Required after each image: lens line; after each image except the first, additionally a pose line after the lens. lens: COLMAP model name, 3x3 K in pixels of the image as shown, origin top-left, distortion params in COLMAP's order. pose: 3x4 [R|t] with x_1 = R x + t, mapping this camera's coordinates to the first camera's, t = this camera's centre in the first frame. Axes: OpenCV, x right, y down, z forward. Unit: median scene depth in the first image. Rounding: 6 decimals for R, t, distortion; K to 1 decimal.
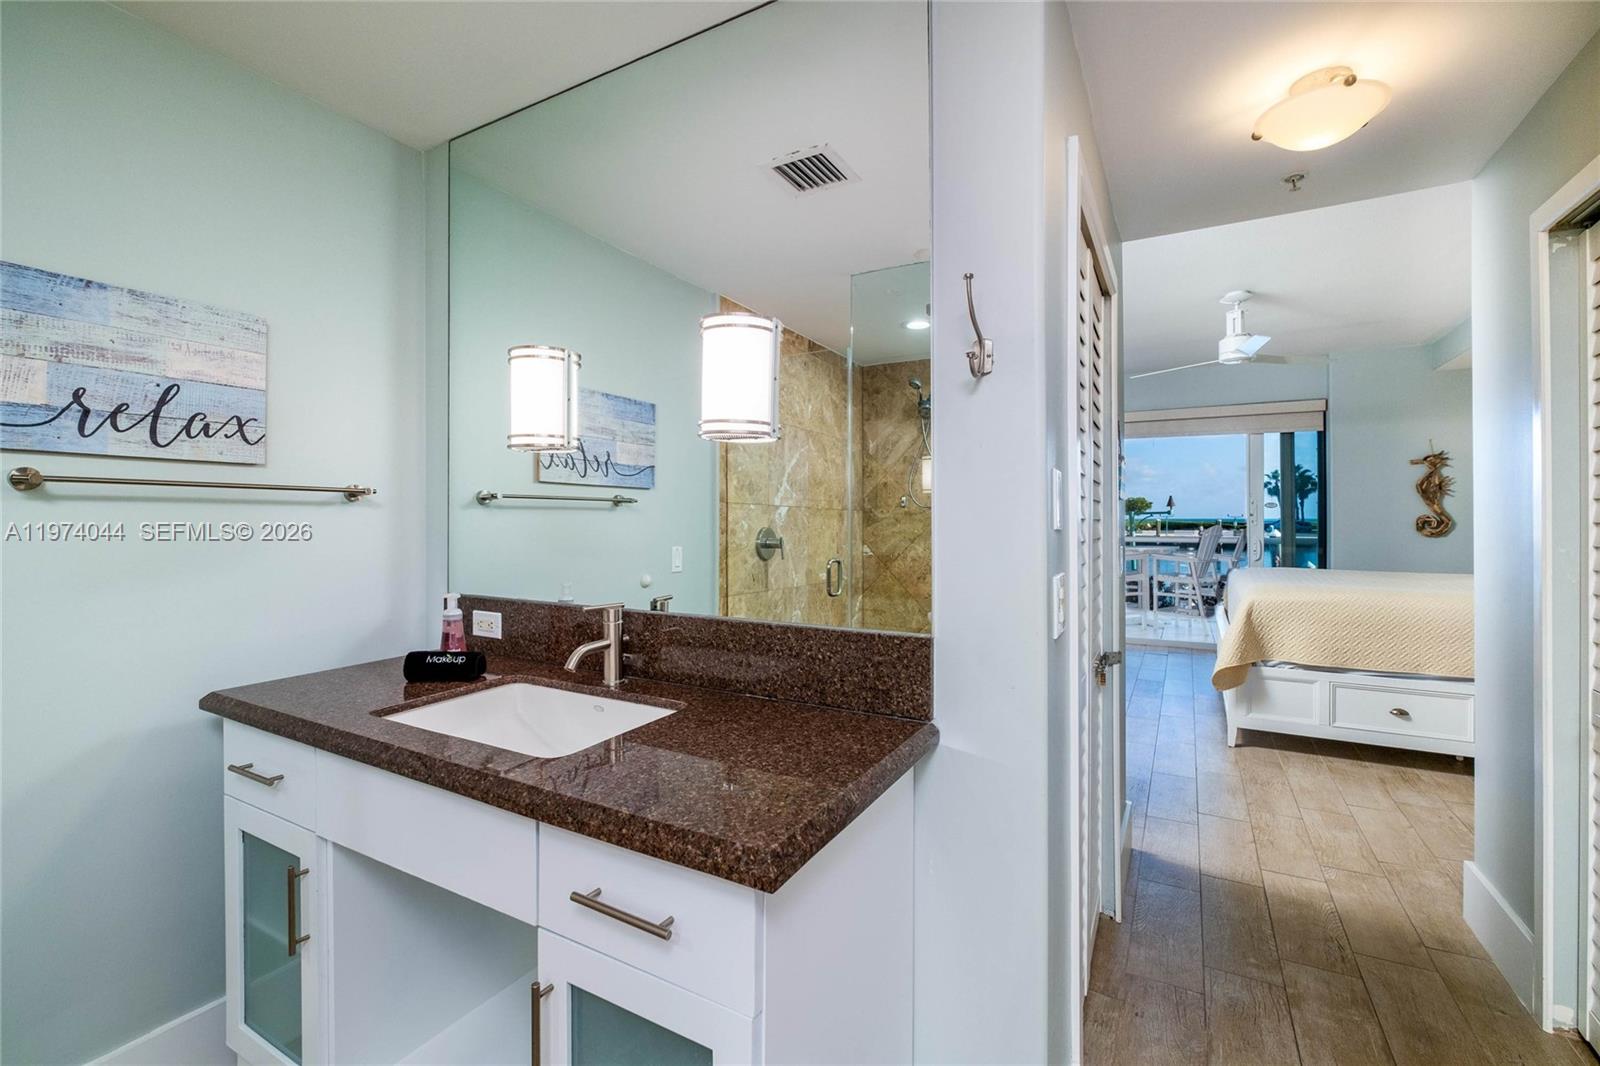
lens RADIAL K [[692.5, 0, 803.1], [0, 692.5, 513.5], [0, 0, 1]] dist [-0.006541, -0.000562]
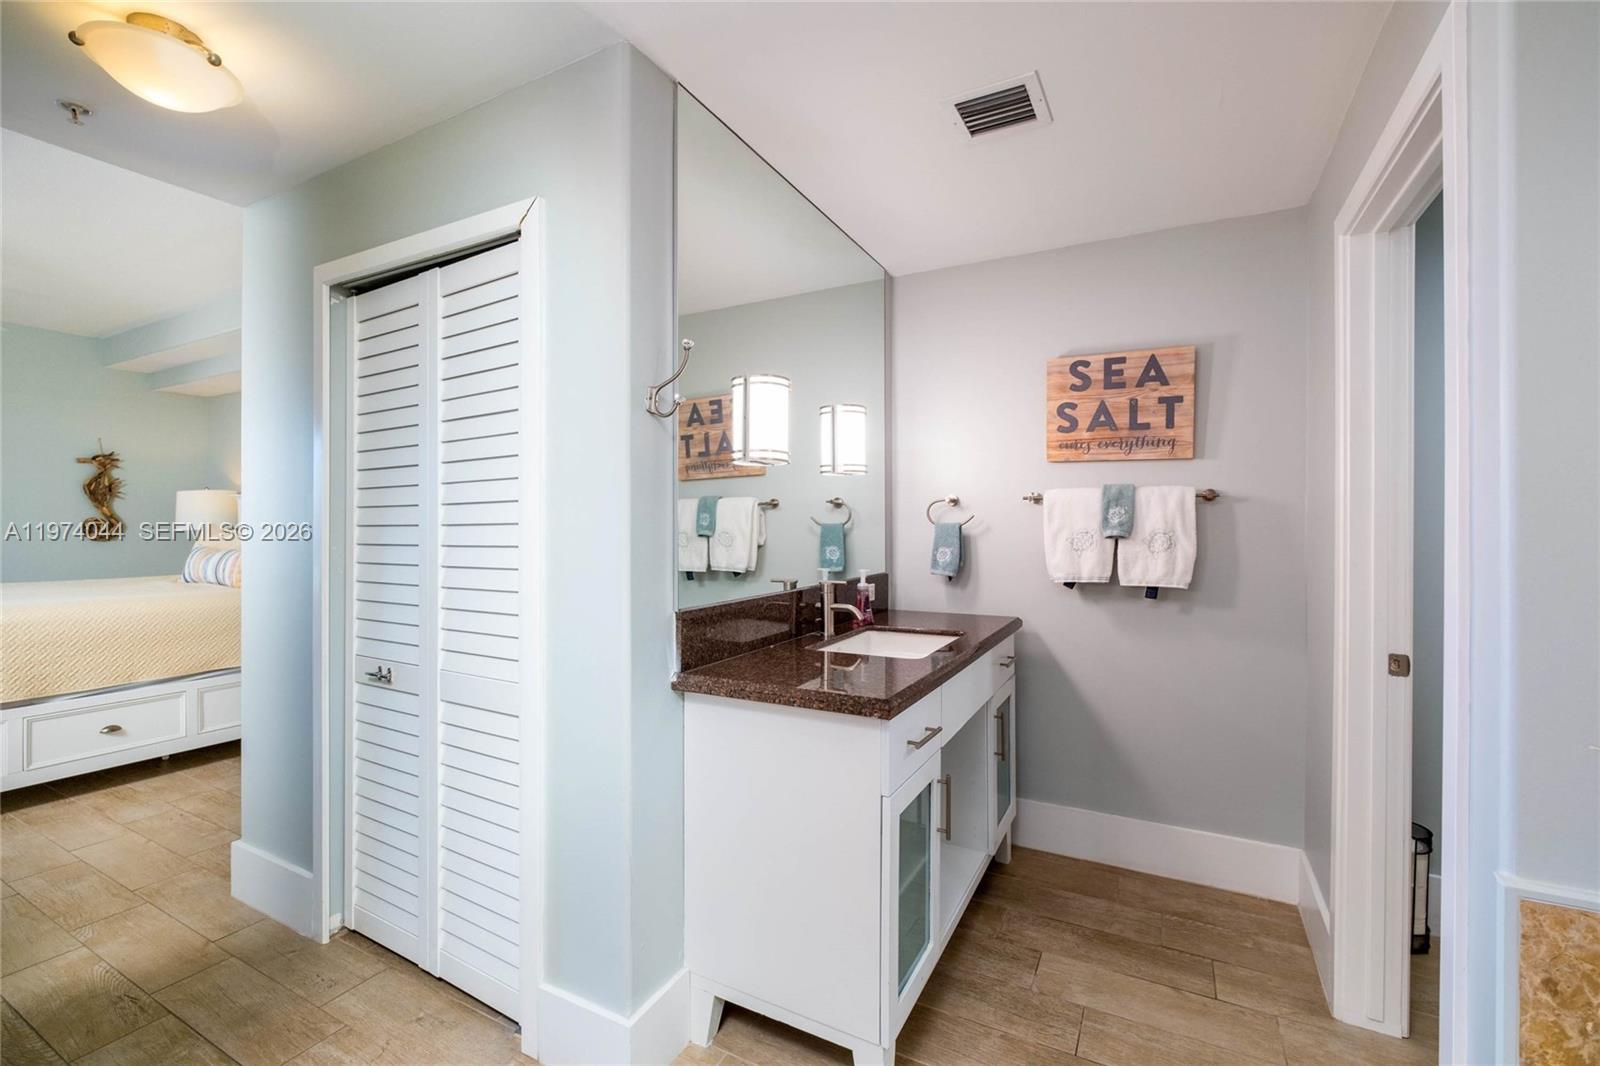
lens RADIAL K [[694.6, 0, 777.3], [0, 694.6, 526.2], [0, 0, 1]] dist [-0.001441, 0.000011]
pose [[0.004468, -0.004313, 0.999981, -0.064442], [-0.010312, 0.999937, 0.004359, 0.000045], [-0.999937, -0.010331, 0.004423, 0.088774]]
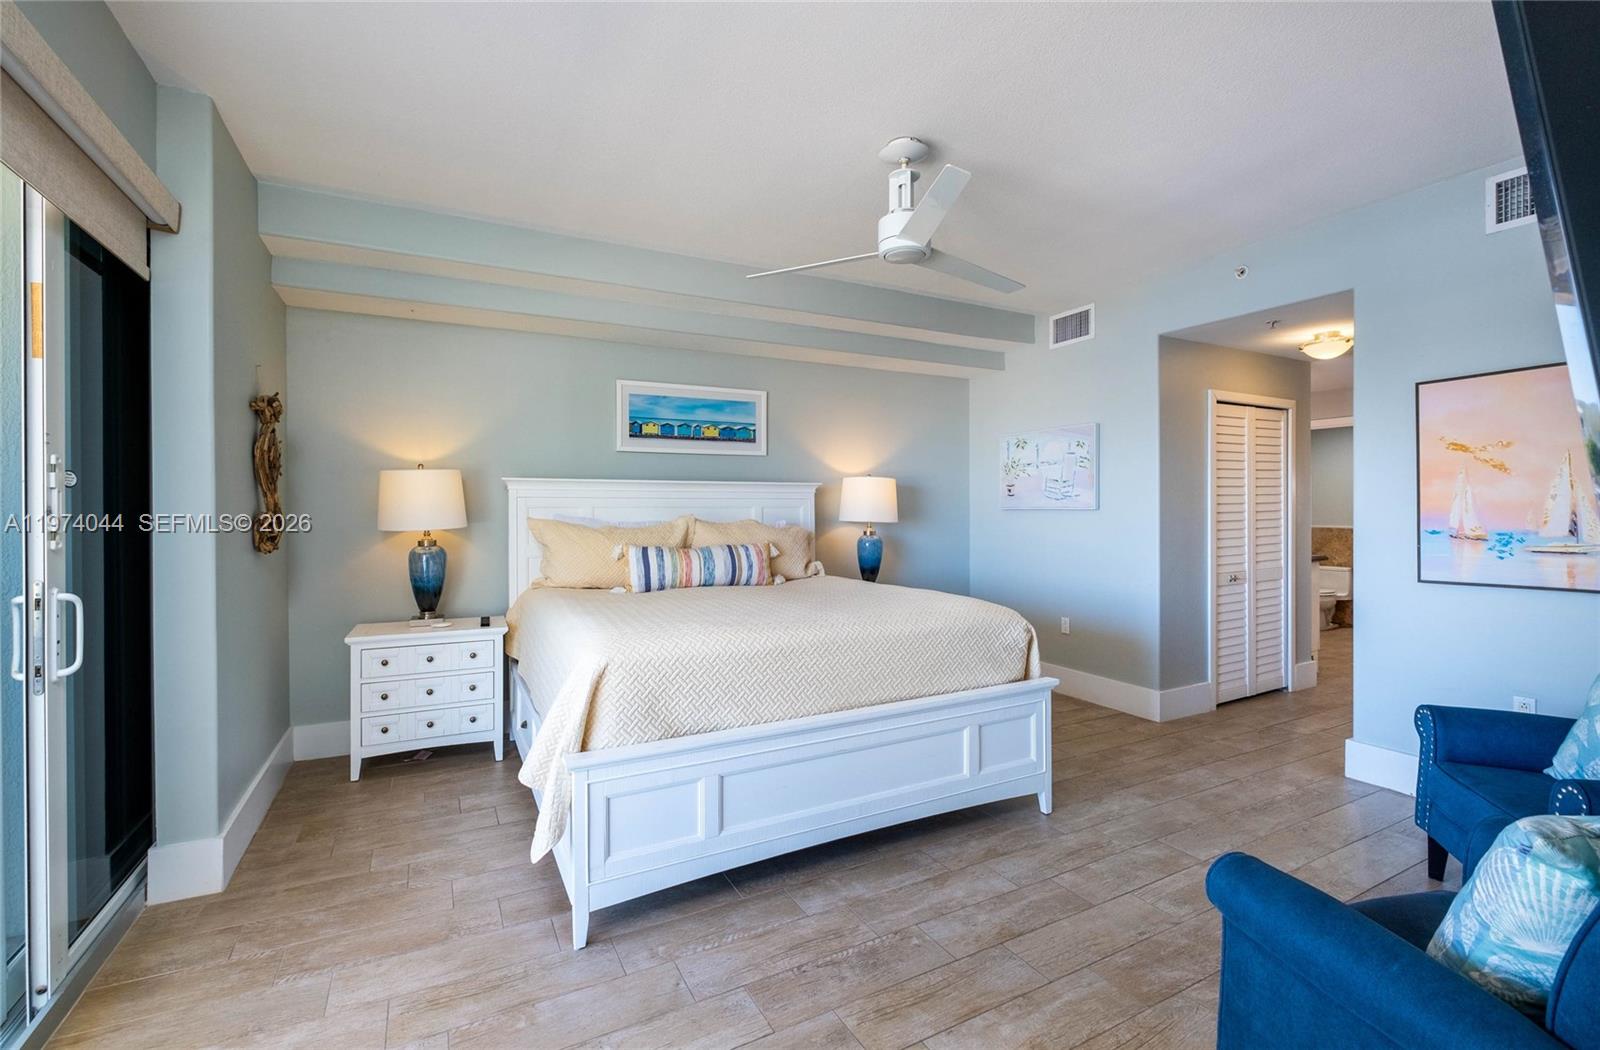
lens RADIAL K [[697.3, 0, 795.3], [0, 697.3, 507.4], [0, 0, 1]] dist [-0.002654, -0.000275]
pose [[-0.837406, 0.002919, 0.546573, 0.447678], [0.001765, 0.999995, -0.002637, 0.001230], [-0.546578, -0.001243, -0.837407, 1.864356]]
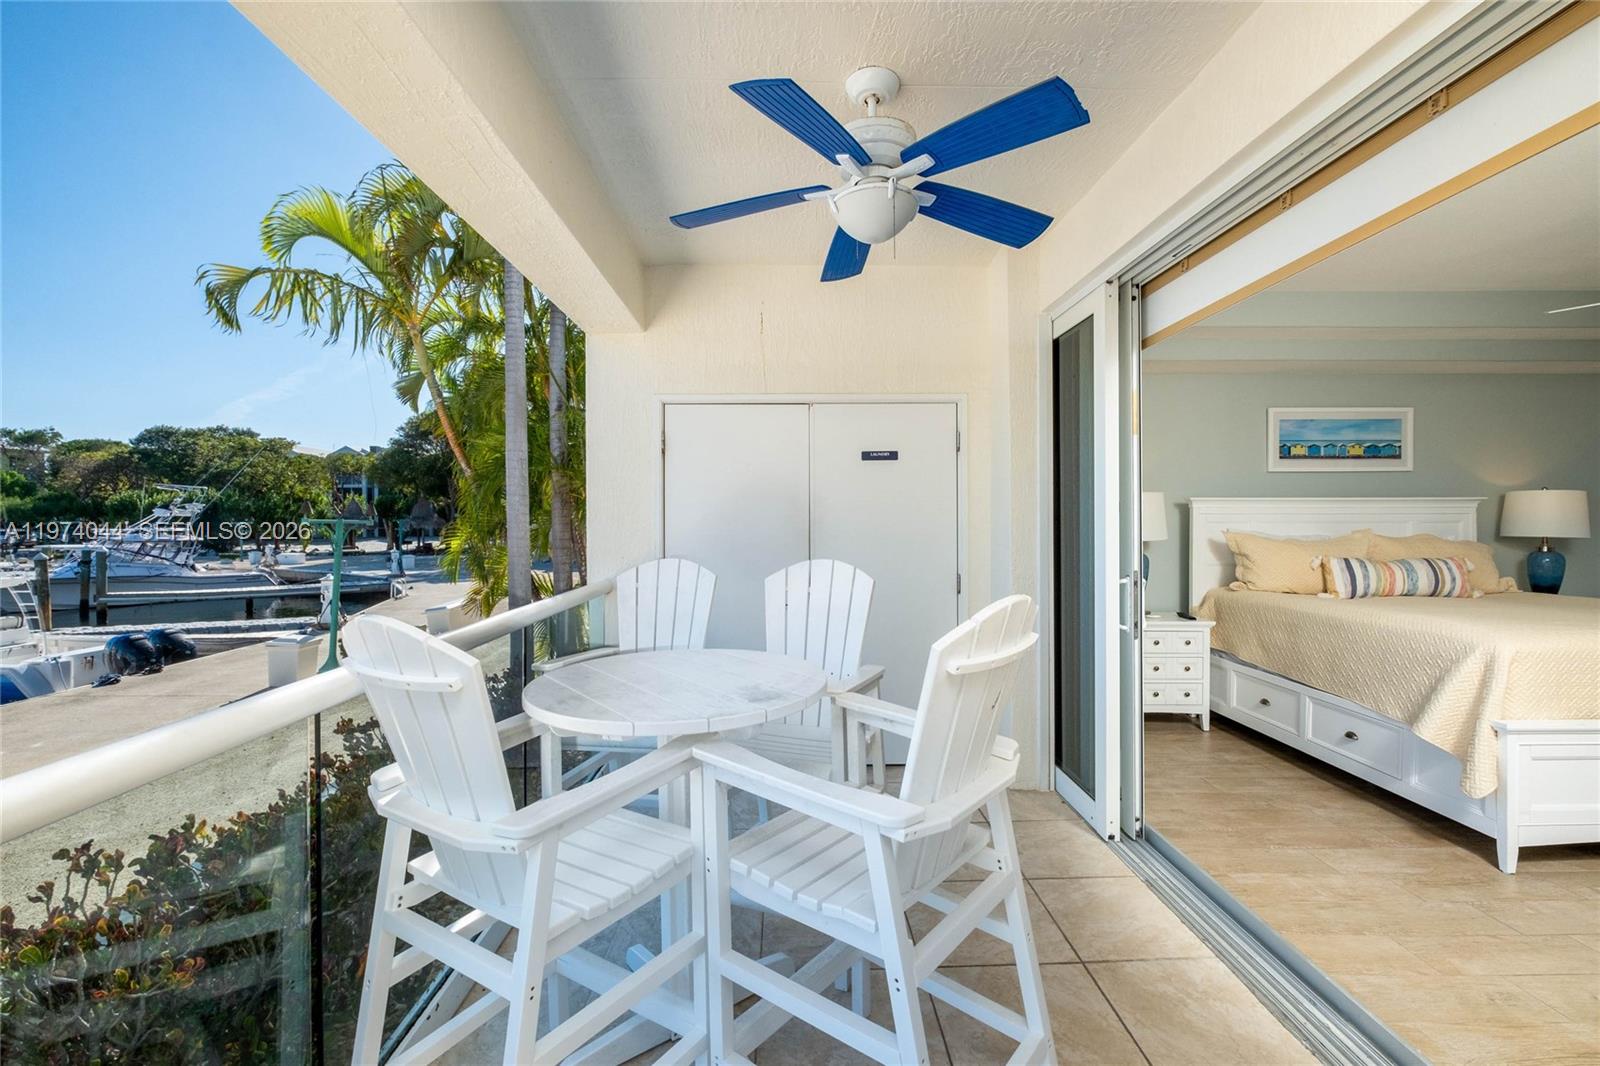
lens RADIAL K [[696.3, 0, 795.5], [0, 696.3, 526.7], [0, 0, 1]] dist [-0.003986, -0.001089]
pose [[-0.503944, -0.007501, 0.863704, 0.659949], [0.000948, 0.999957, 0.009237, -0.006982], [-0.863736, 0.005474, -0.503915, 2.471853]]
